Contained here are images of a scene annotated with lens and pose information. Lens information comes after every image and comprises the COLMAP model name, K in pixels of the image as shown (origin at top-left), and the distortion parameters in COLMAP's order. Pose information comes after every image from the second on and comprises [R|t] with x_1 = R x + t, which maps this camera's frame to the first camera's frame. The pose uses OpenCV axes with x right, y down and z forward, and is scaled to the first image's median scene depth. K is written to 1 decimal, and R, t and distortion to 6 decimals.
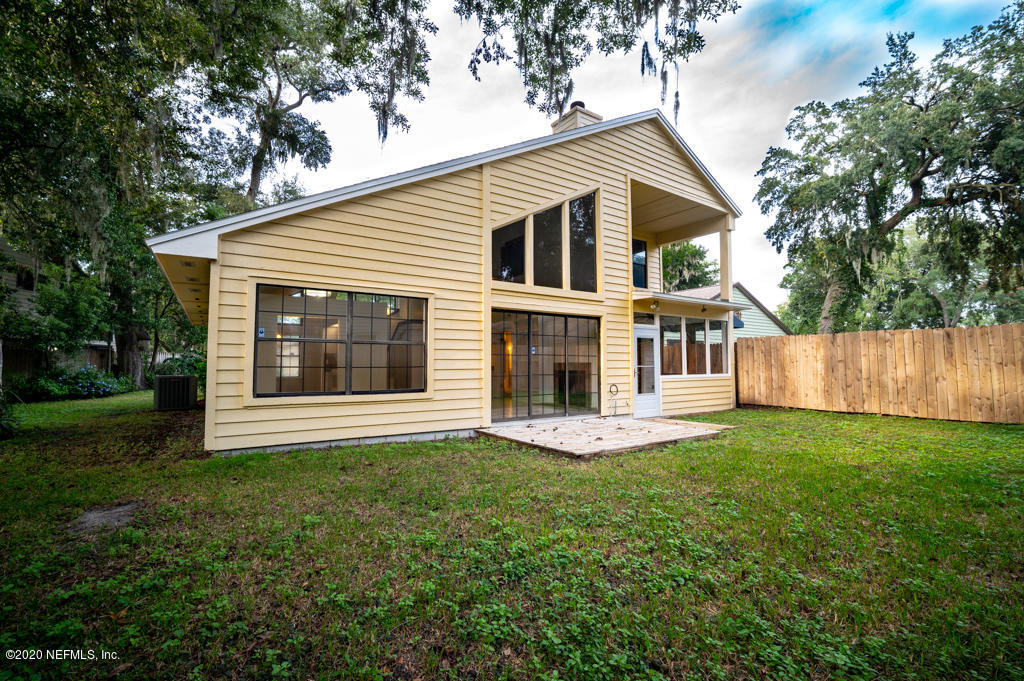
lens RADIAL K [[442.5, 0, 512.0], [0, 442.5, 340.5], [0, 0, 1]] dist [-0.001052, -0.000259]
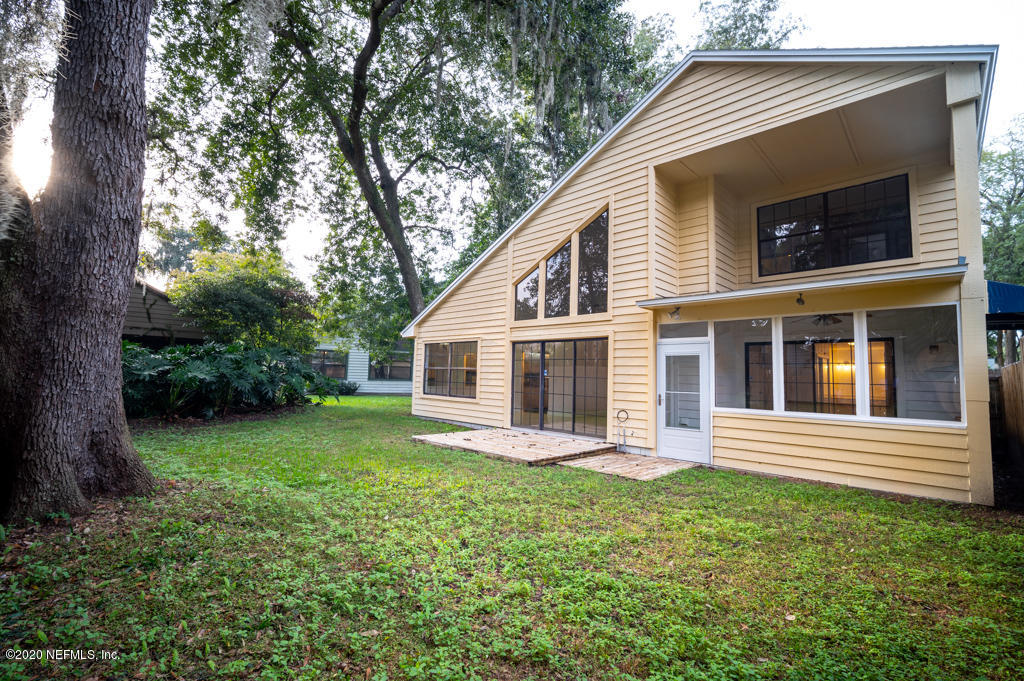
lens RADIAL K [[442.5, 0, 512.0], [0, 442.5, 340.5], [0, 0, 1]] dist [-0.001052, -0.000259]
pose [[0.209150, -0.080505, -0.974564, 1.114328], [0.018470, 0.996753, -0.078374, 0.025955], [0.977709, -0.001609, 0.209958, 0.616189]]
